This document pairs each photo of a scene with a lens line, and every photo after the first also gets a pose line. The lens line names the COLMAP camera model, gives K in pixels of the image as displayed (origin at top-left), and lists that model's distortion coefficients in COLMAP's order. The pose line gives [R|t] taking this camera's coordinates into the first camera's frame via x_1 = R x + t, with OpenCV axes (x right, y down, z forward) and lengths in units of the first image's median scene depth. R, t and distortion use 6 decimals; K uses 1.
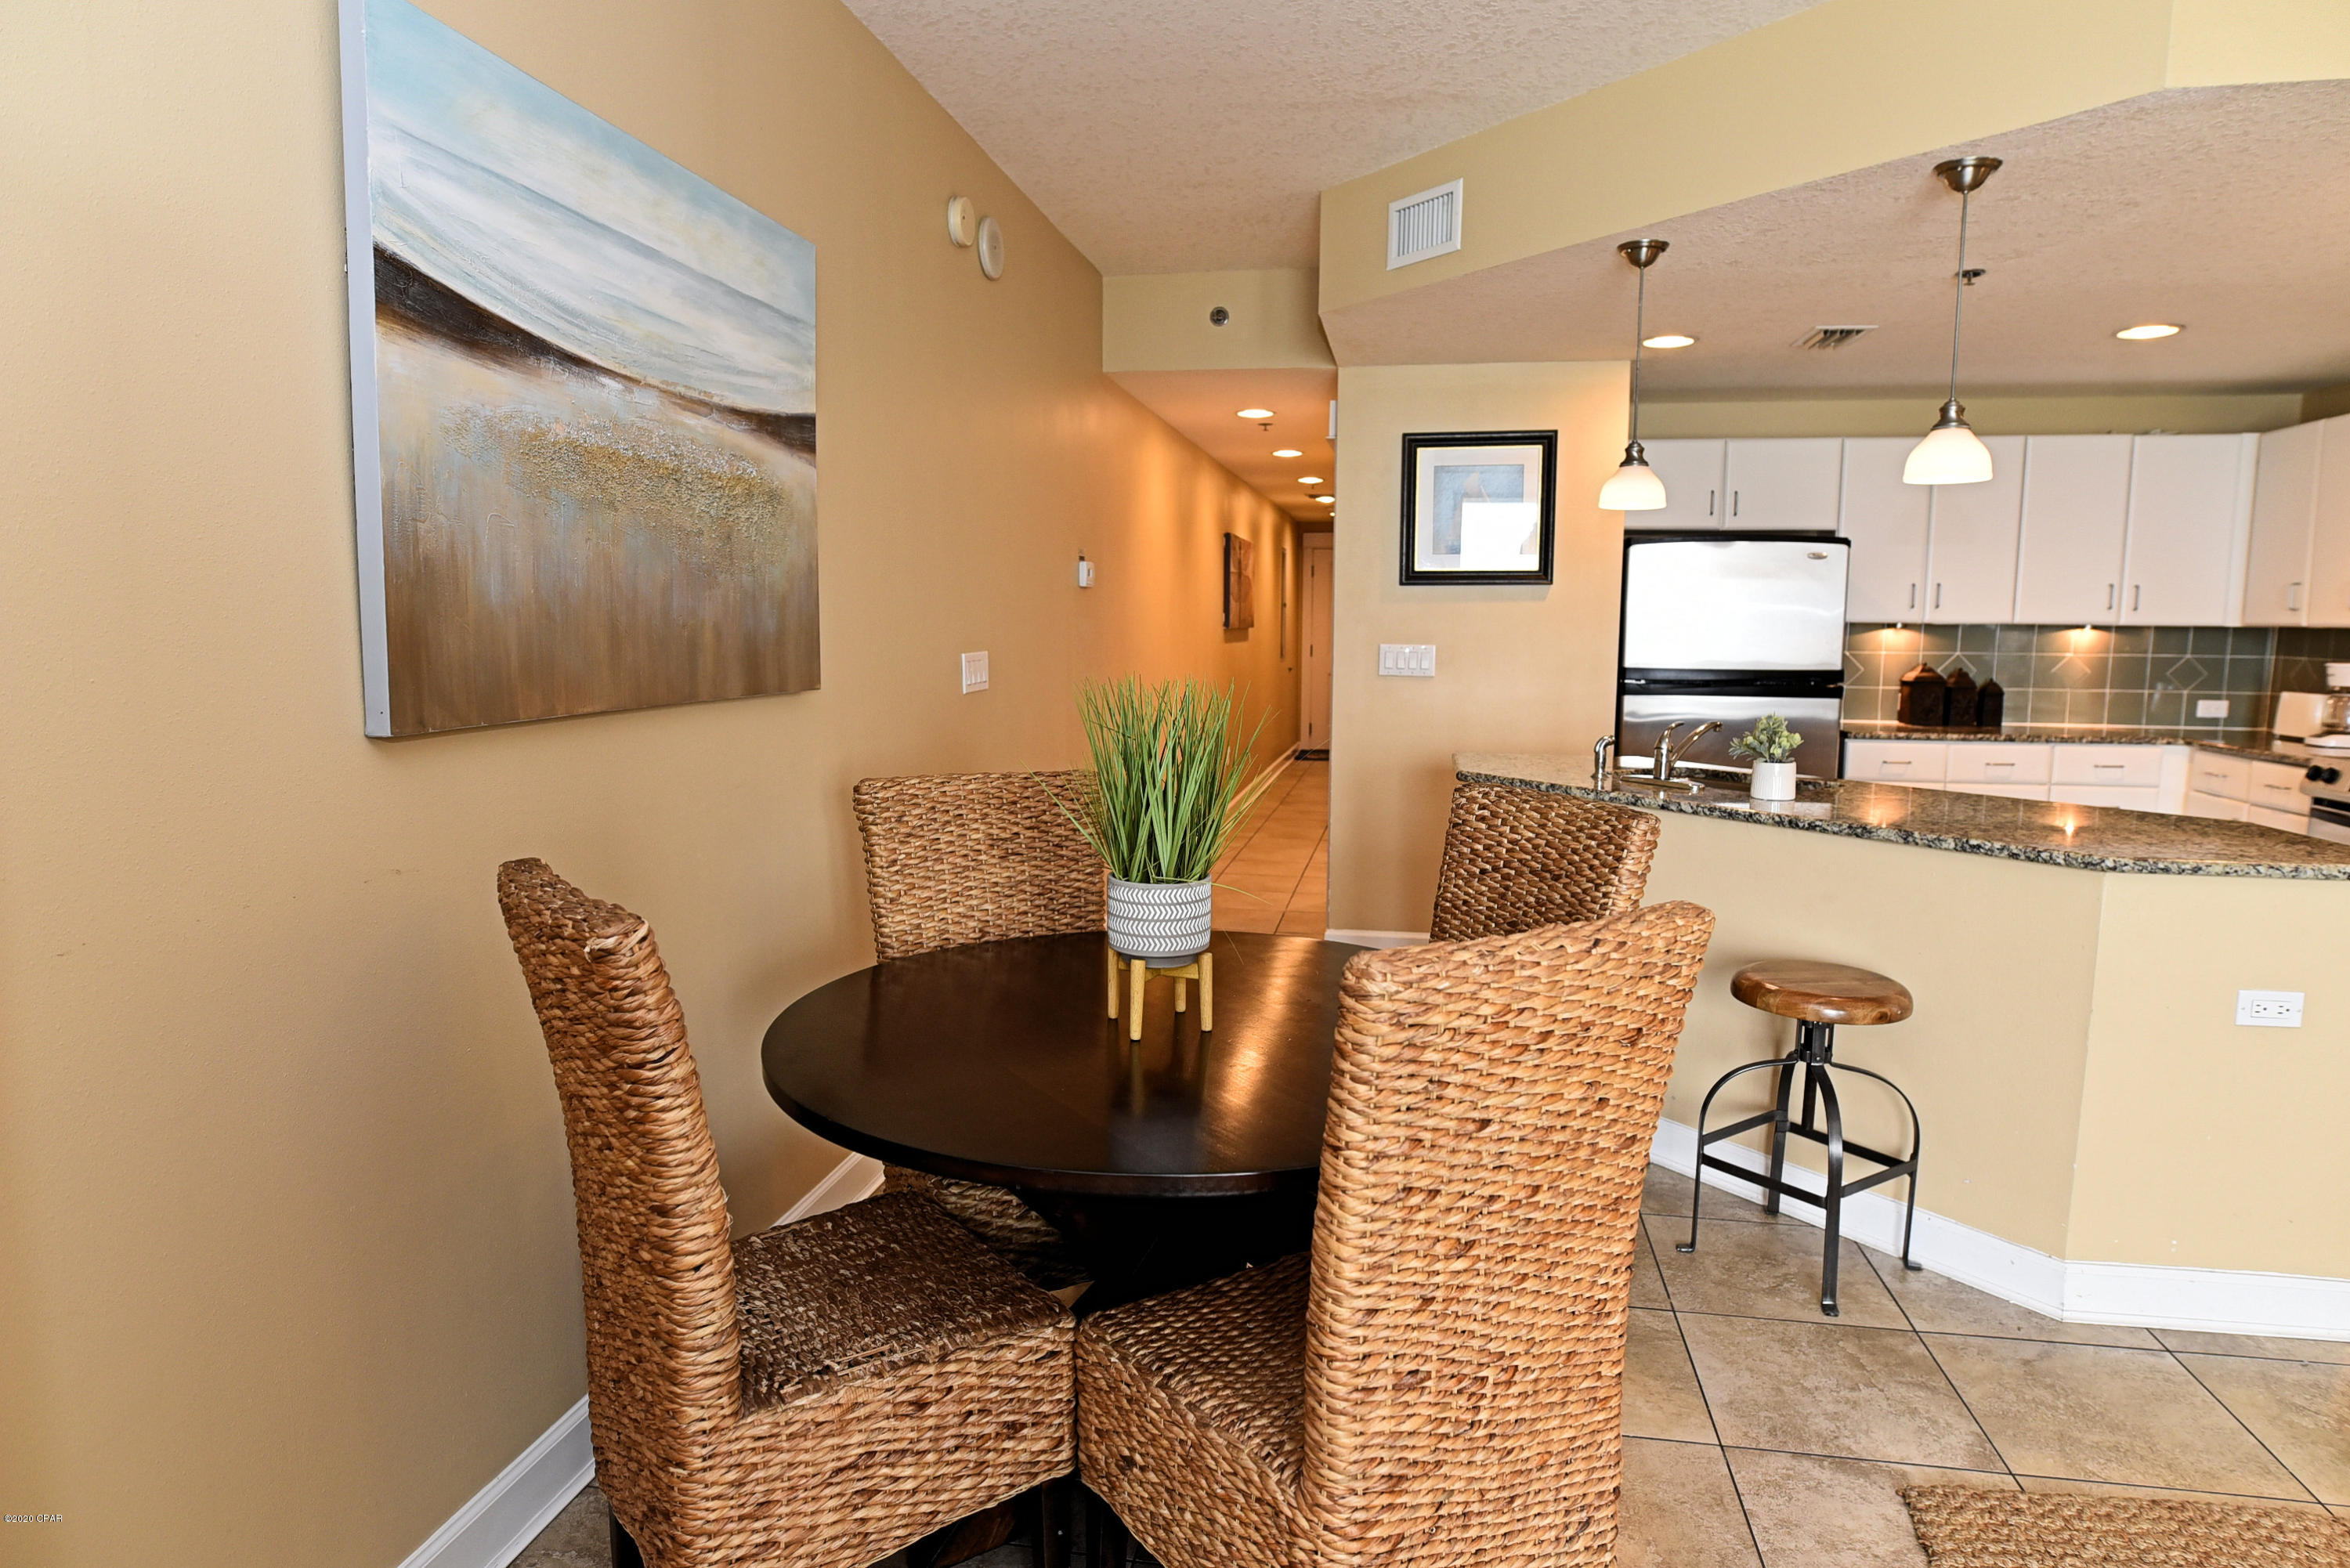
lens RADIAL K [[1351.6, 0, 1182.5], [0, 1351.6, 787.9], [0, 0, 1]] dist [-0.022727, 0.000204]
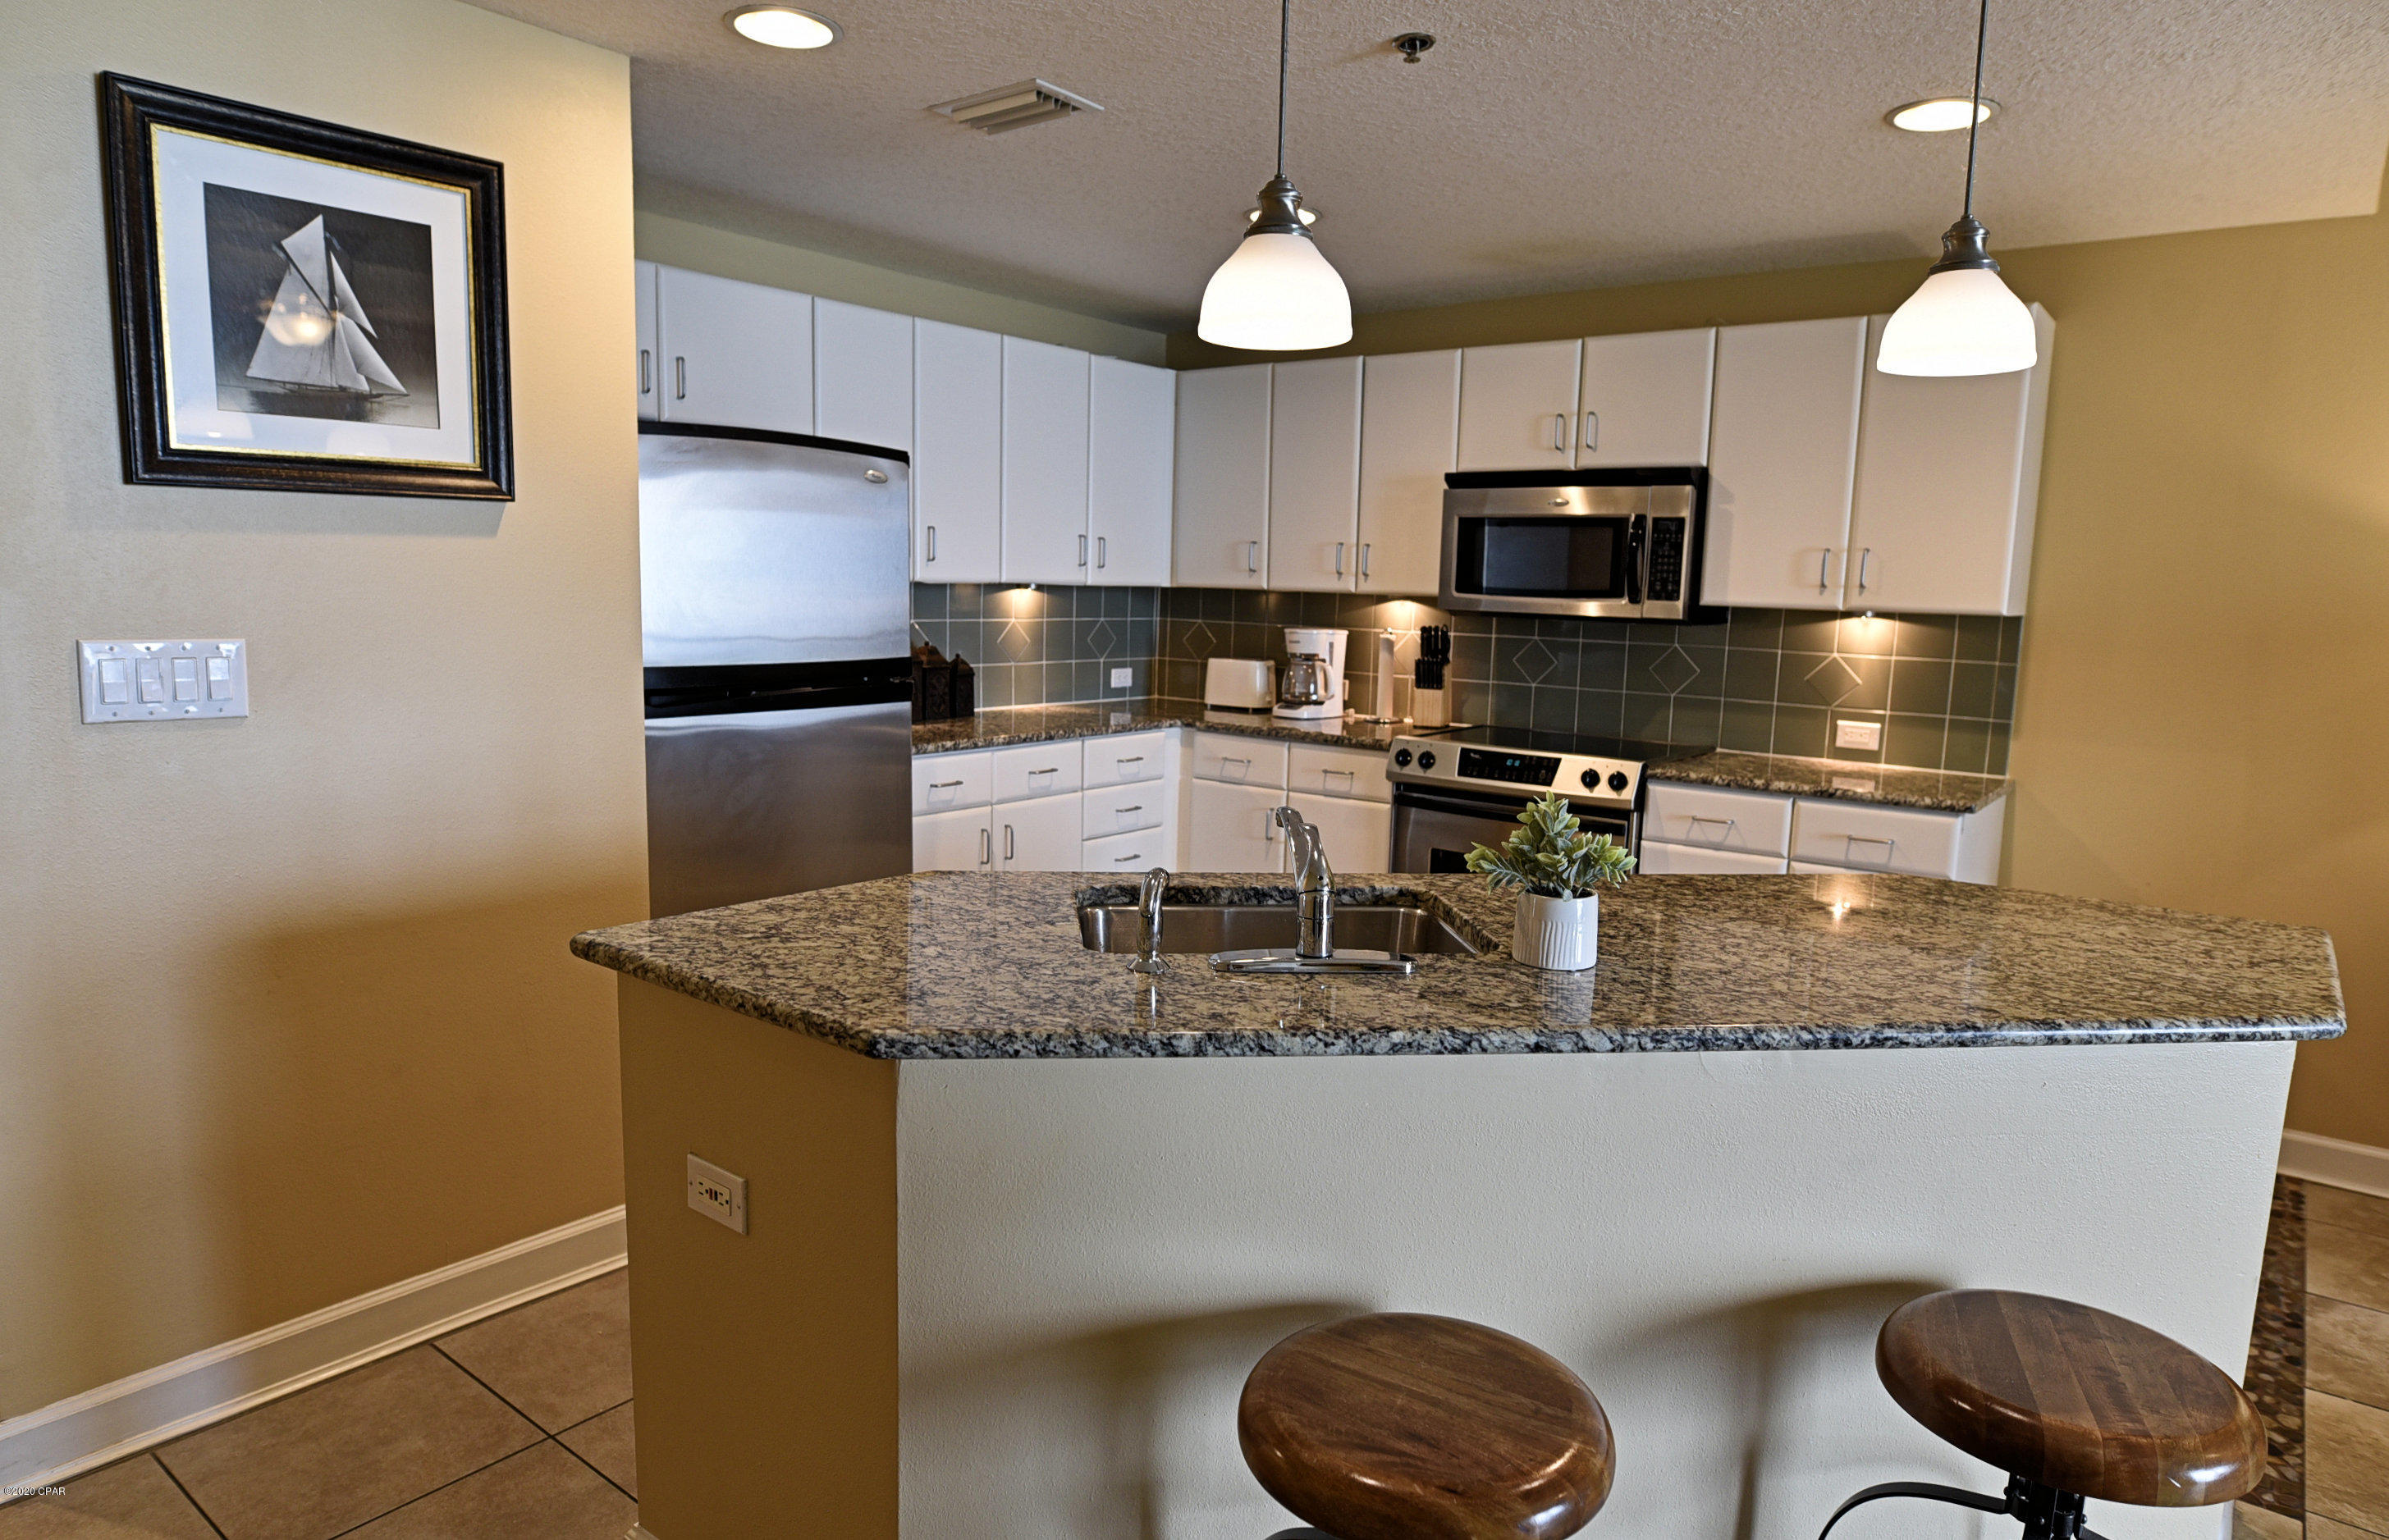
lens RADIAL K [[1416.0, 0, 1188.2], [0, 1416.0, 790.5], [0, 0, 1]] dist [-0.024450, -0.001947]
pose [[0.468947, -0.124426, 0.874418, -0.064464], [0.086334, 0.991744, 0.094820, -0.093908], [-0.878996, 0.031027, 0.475818, 0.680485]]
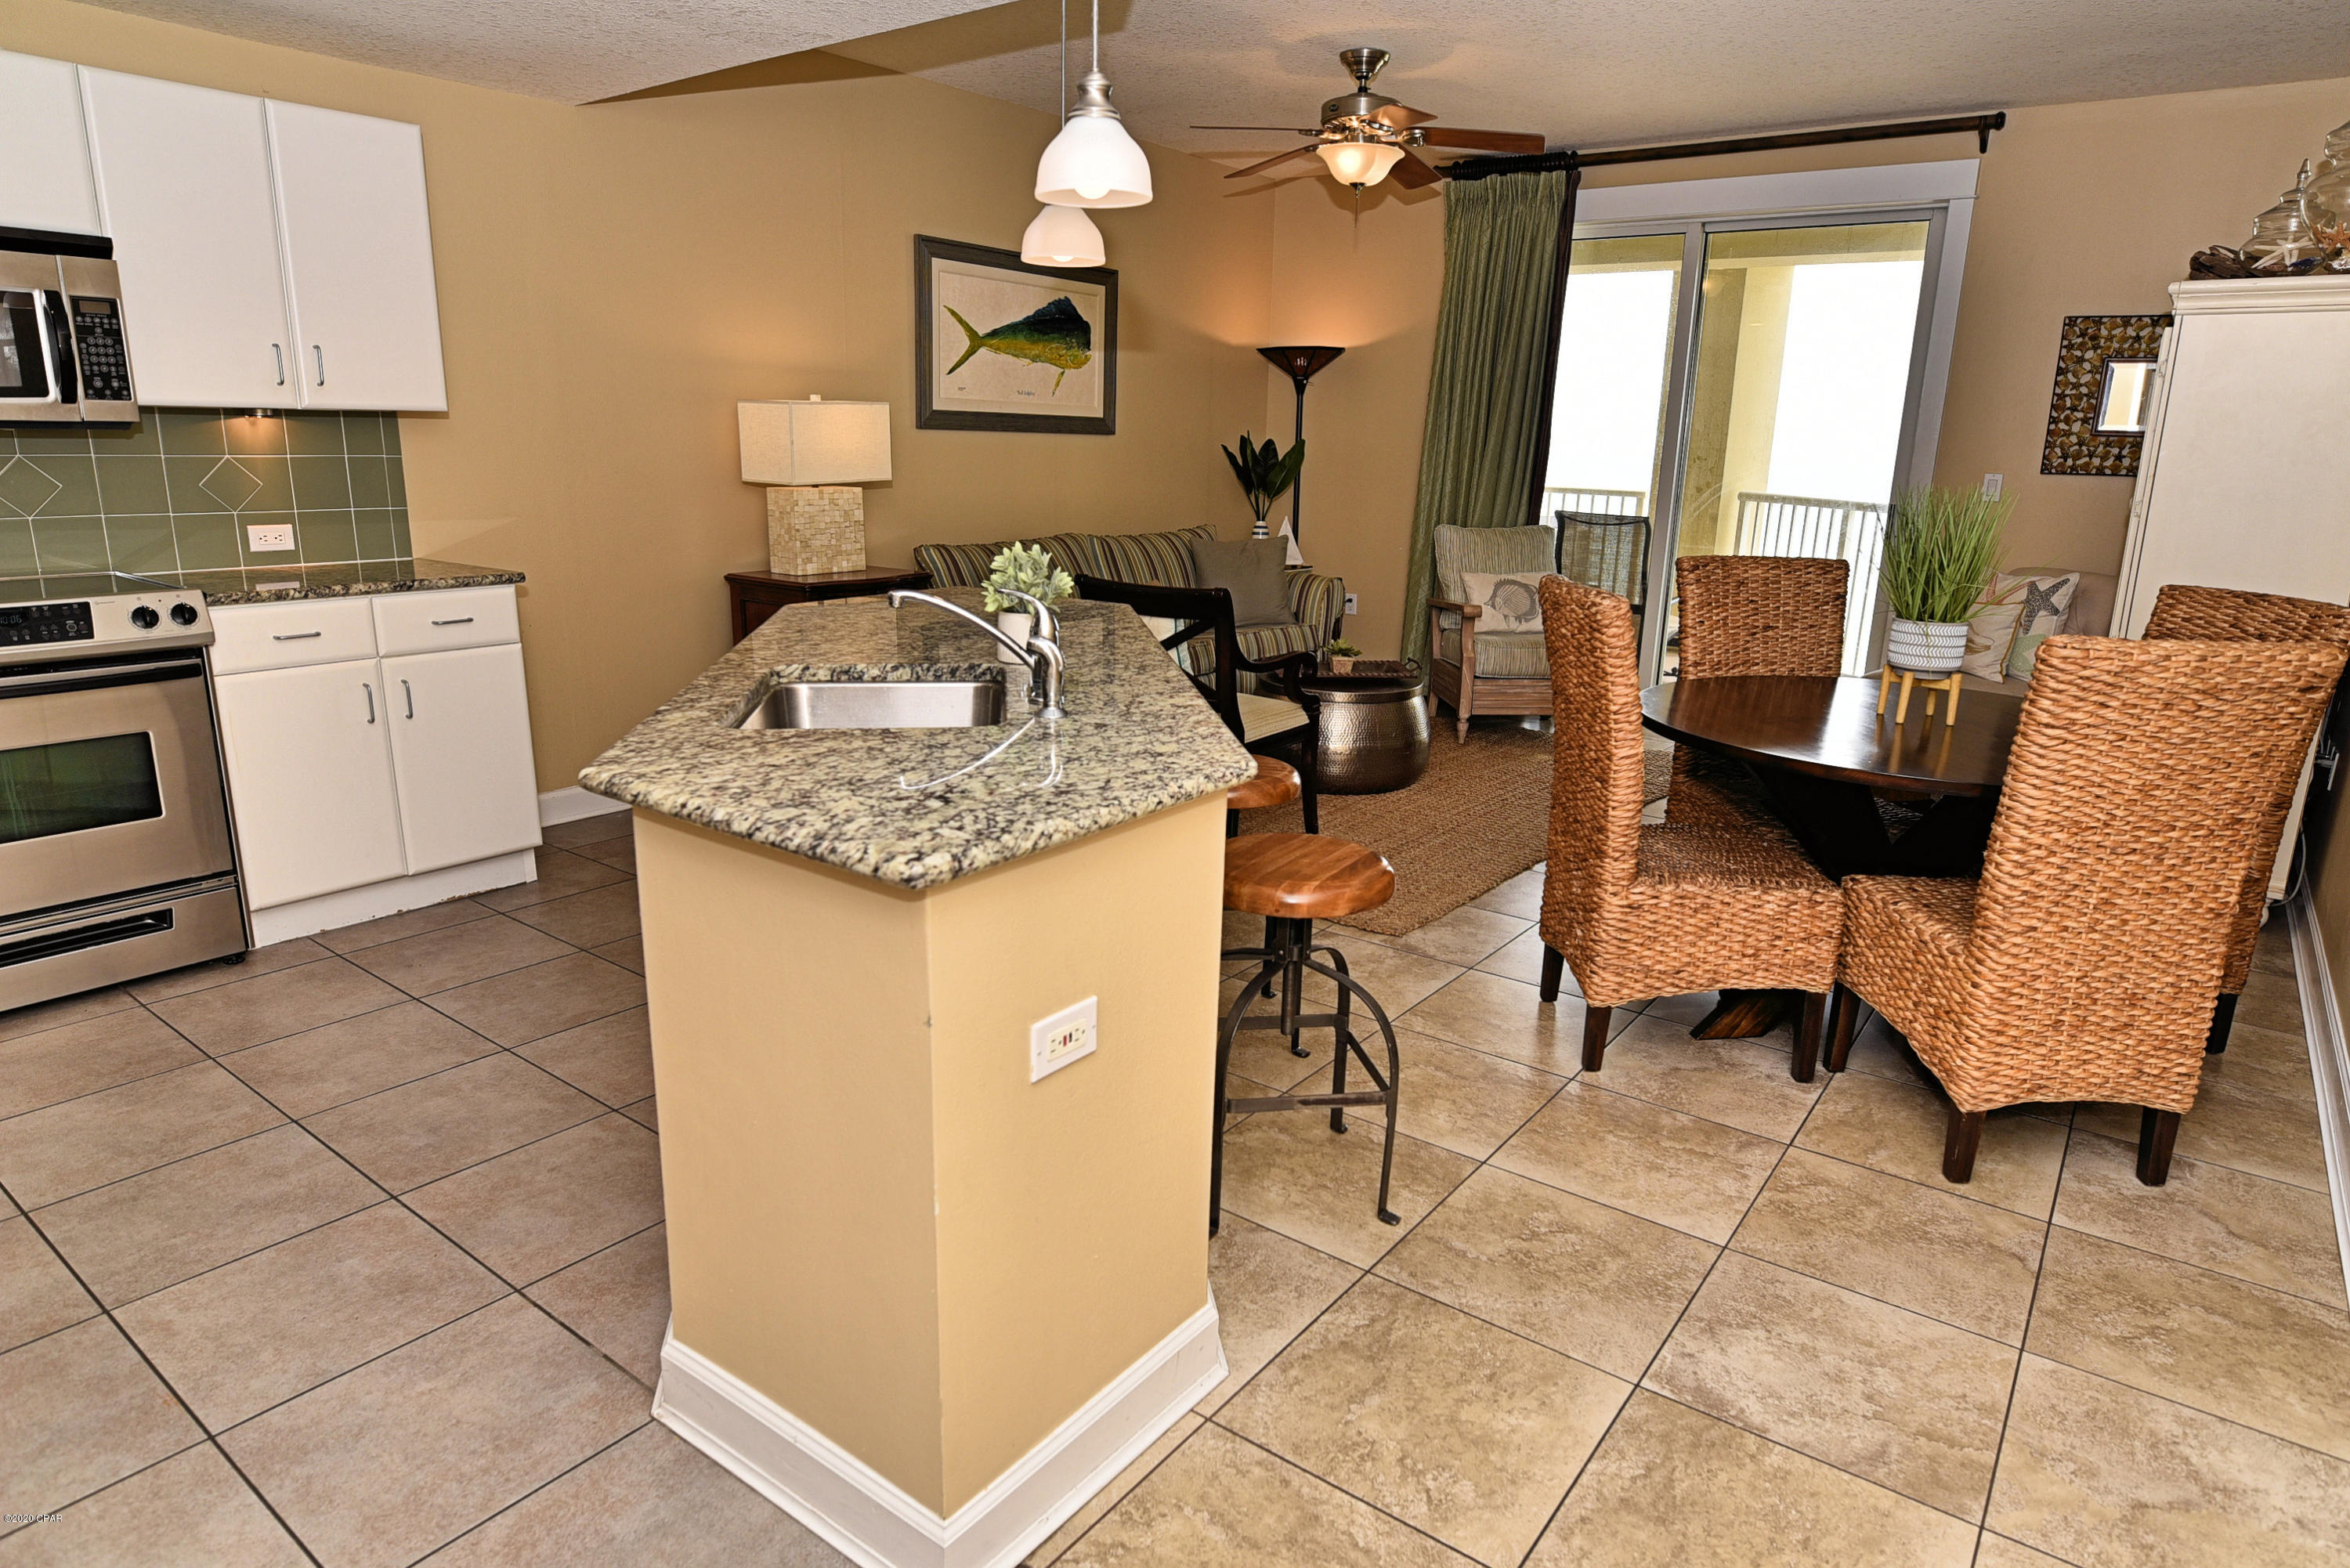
lens RADIAL K [[1360.7, 0, 1175.0], [0, 1360.7, 784.0], [0, 0, 1]] dist [-0.004443, -0.002103]
pose [[-0.891790, -0.136616, 0.431331, 0.027496], [0.028674, 0.934343, 0.355220, -0.152298], [-0.451540, 0.329149, -0.829321, 1.263585]]
